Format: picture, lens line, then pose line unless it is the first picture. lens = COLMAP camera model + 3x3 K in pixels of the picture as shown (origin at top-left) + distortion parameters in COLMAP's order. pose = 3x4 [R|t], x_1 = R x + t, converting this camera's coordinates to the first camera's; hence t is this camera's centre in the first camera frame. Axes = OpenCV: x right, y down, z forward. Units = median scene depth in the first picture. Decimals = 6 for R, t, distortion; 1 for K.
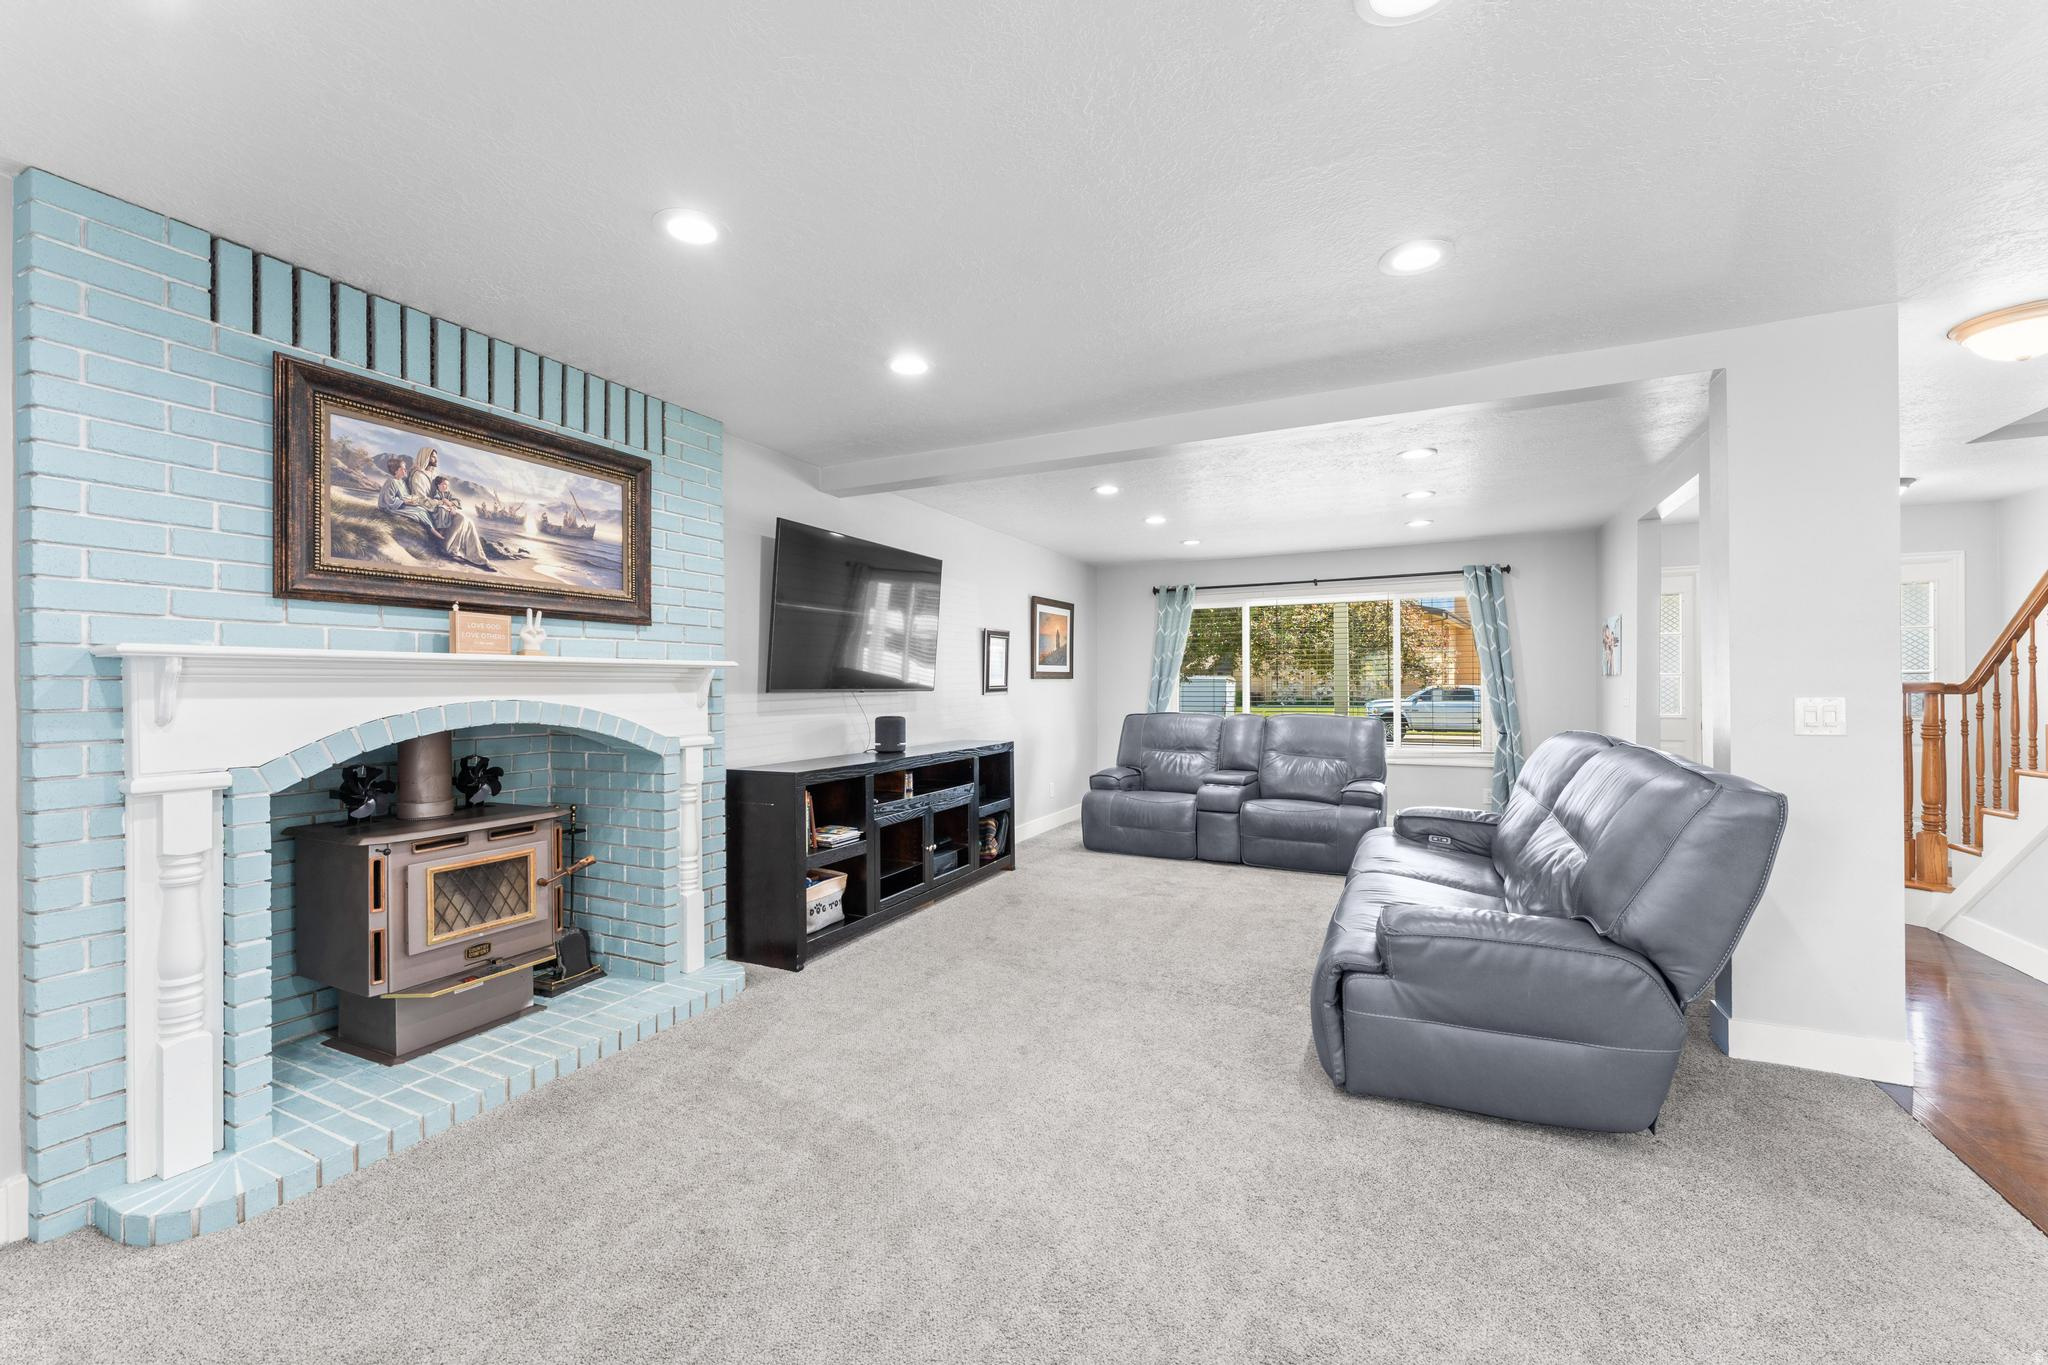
lens RADIAL K [[819.6, 0, 1016.7], [0, 819.6, 690.6], [0, 0, 1]] dist [-0.001174, -0.000402]
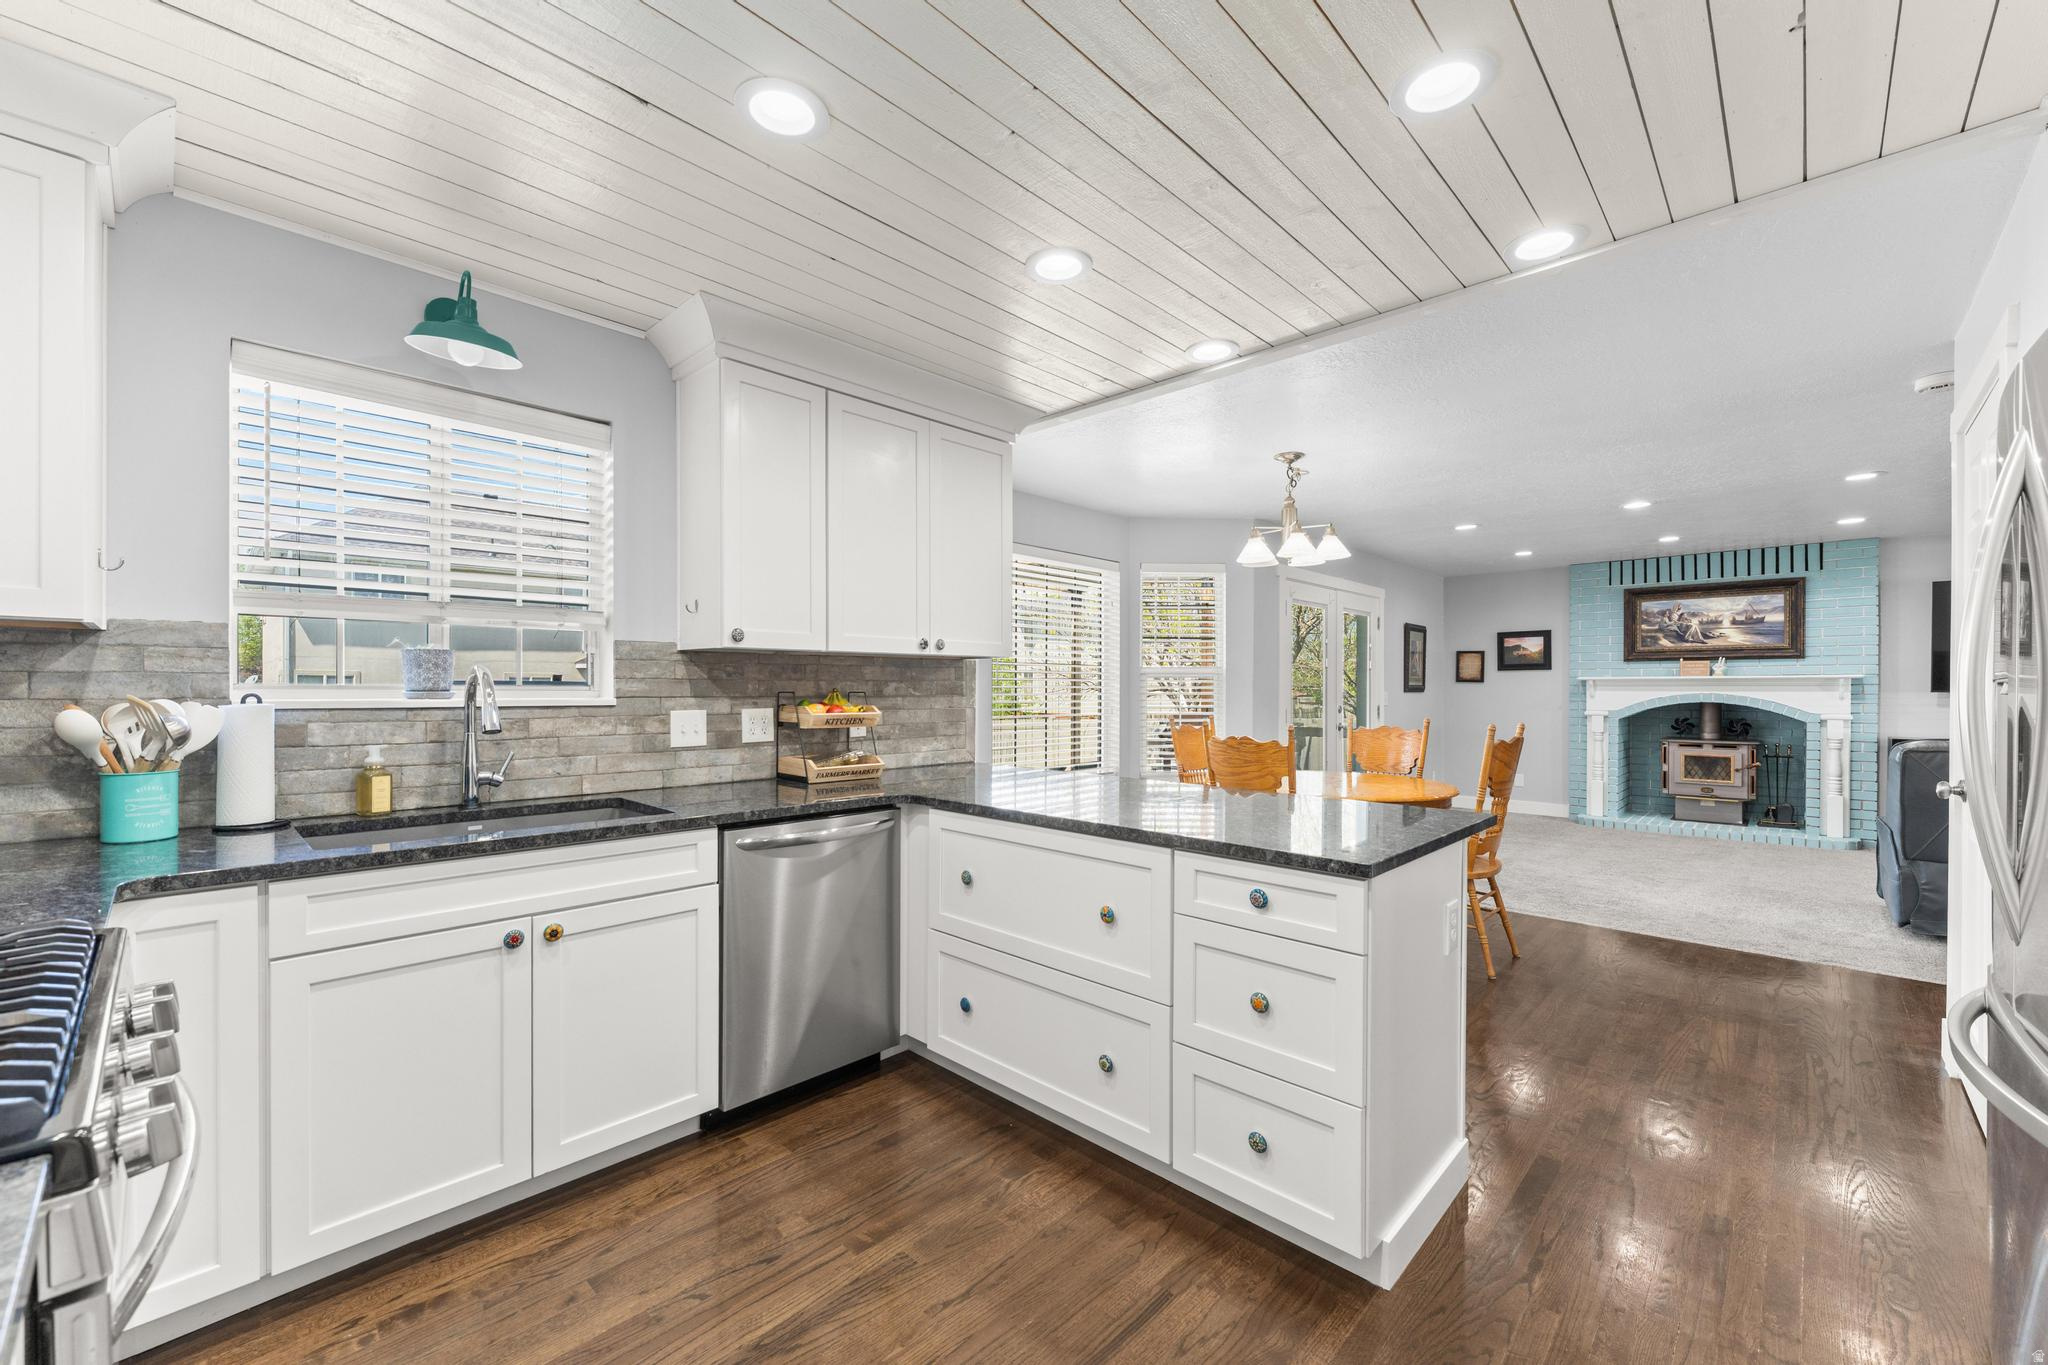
lens RADIAL K [[819.6, 0, 1009.4], [0, 819.6, 692.2], [0, 0, 1]] dist [-0.001174, -0.000402]
pose [[-0.314965, 0.010334, -0.949047, 2.395023], [-0.004838, 0.999910, 0.012494, -0.012638], [0.949091, 0.008526, -0.314887, -0.267061]]
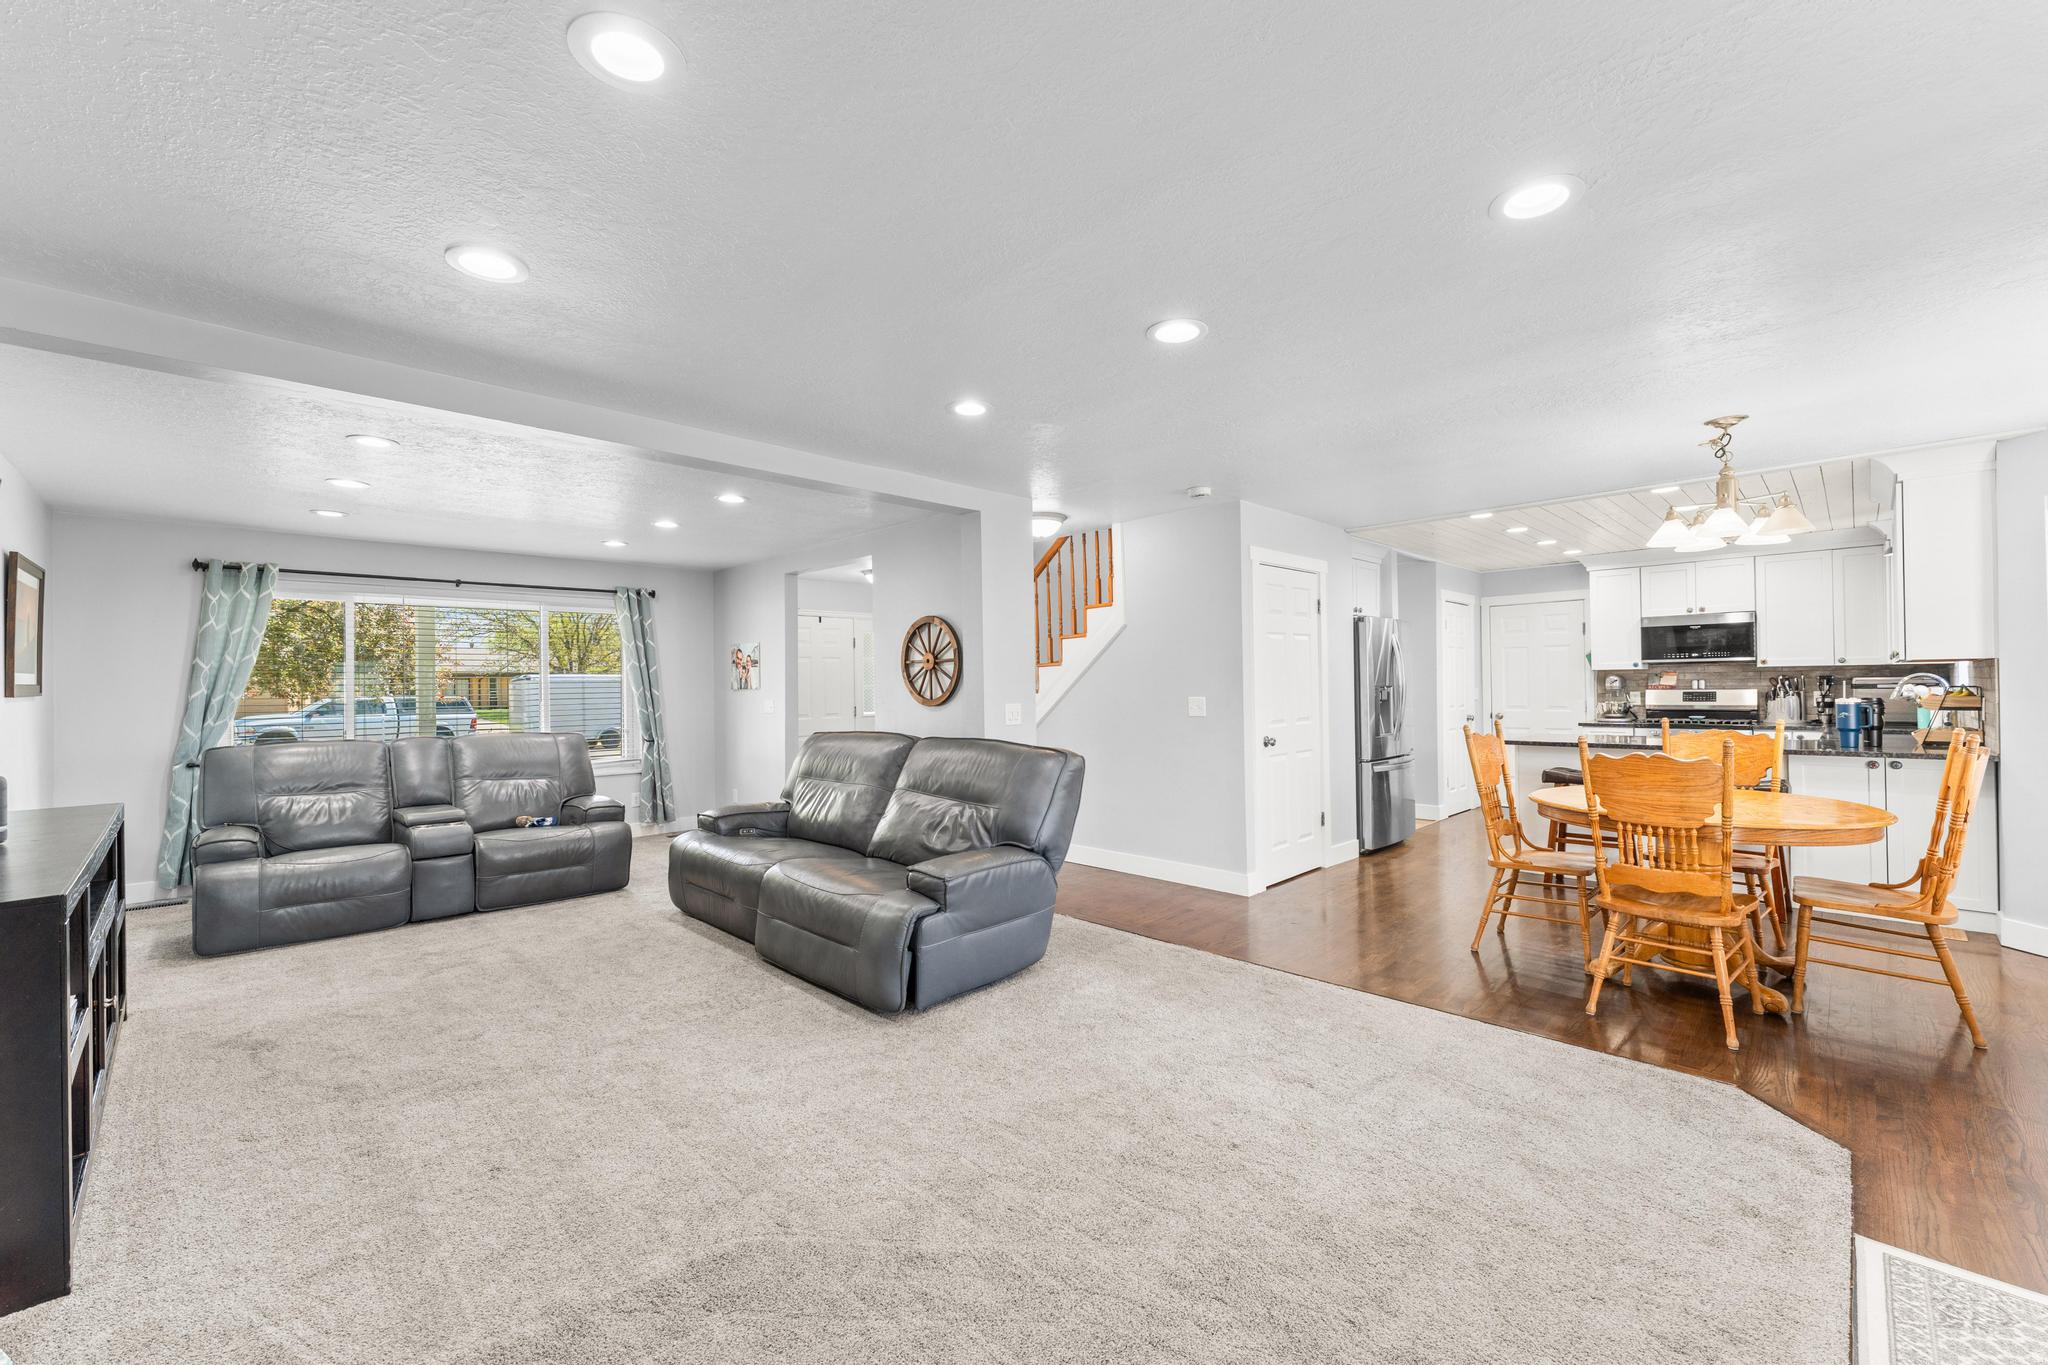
lens RADIAL K [[819.6, 0, 1036.6], [0, 819.6, 675.1], [0, 0, 1]] dist [-0.001174, -0.000402]
pose [[0.322936, 0.012952, 0.946332, -0.682210], [0.016033, 0.999688, -0.019154, -0.017561], [-0.946285, 0.021358, 0.322627, 0.337582]]
